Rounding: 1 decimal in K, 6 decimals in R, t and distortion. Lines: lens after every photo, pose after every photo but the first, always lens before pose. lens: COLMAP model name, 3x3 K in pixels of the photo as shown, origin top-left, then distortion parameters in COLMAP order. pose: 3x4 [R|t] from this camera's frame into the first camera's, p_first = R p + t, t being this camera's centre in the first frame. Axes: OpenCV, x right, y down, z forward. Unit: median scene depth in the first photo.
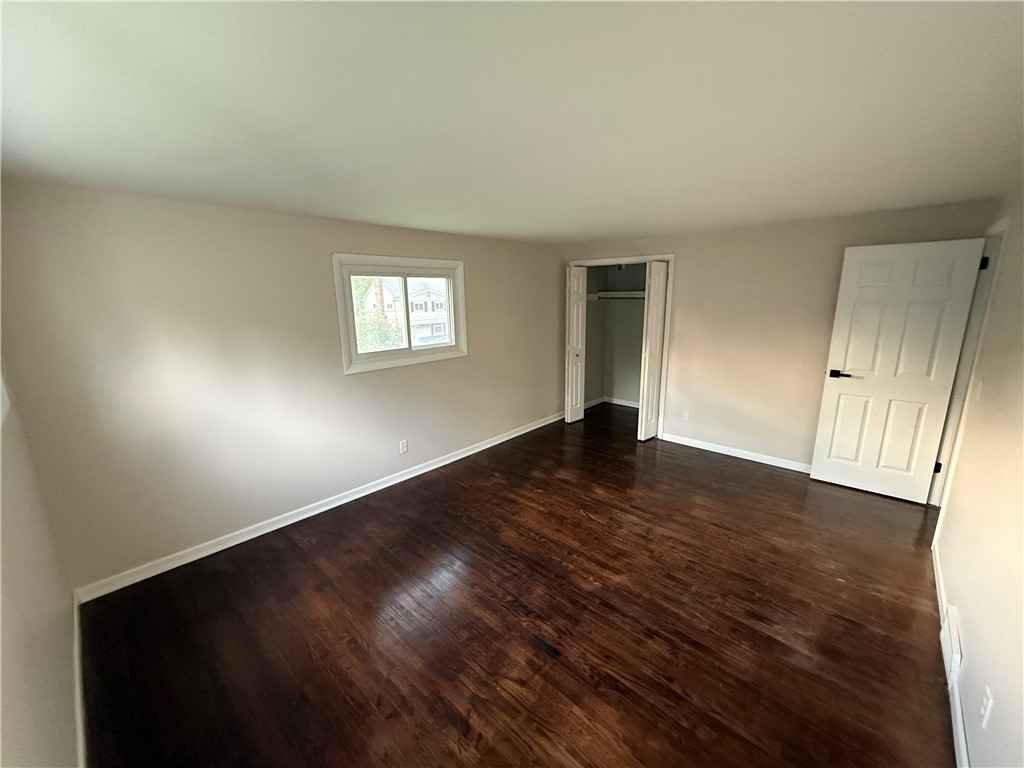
lens RADIAL K [[406.6, 0, 510.8], [0, 406.6, 382.3], [0, 0, 1]] dist [-0.001254, 0.000010]
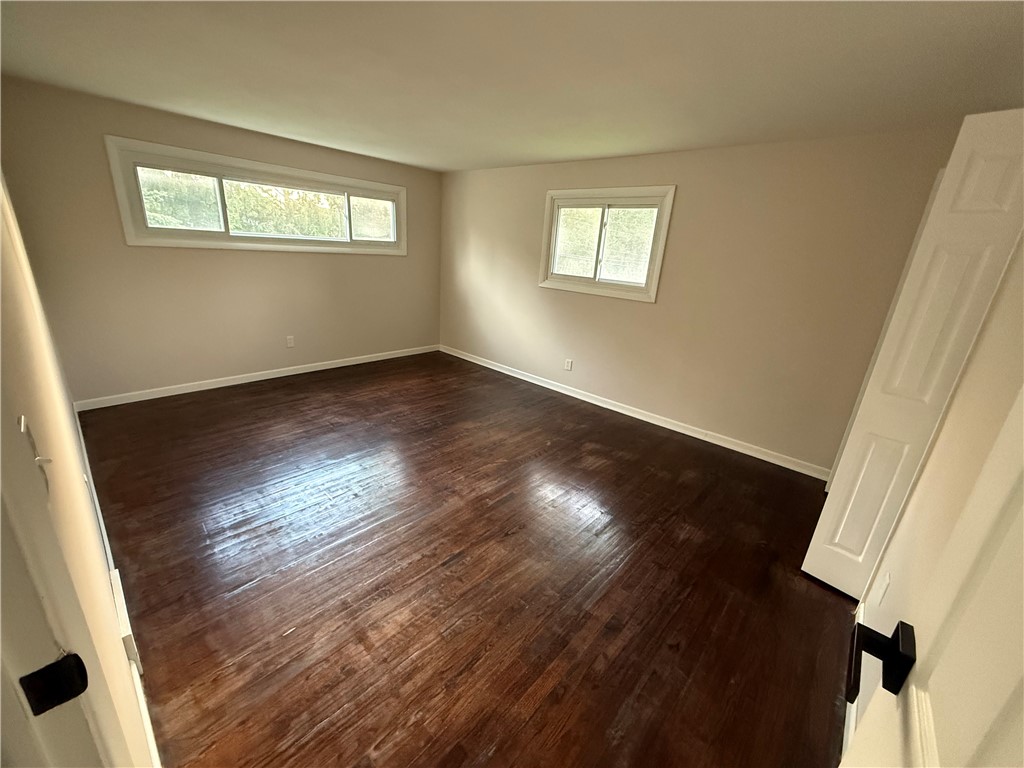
lens RADIAL K [[411.7, 0, 496.4], [0, 411.7, 365.0], [0, 0, 1]] dist [0.064293, -0.000008]
pose [[-0.005758, 0.307082, -0.951666, 0.948518], [-0.269140, 0.916088, 0.297230, -0.145382], [0.963084, 0.257843, 0.077373, 0.818248]]
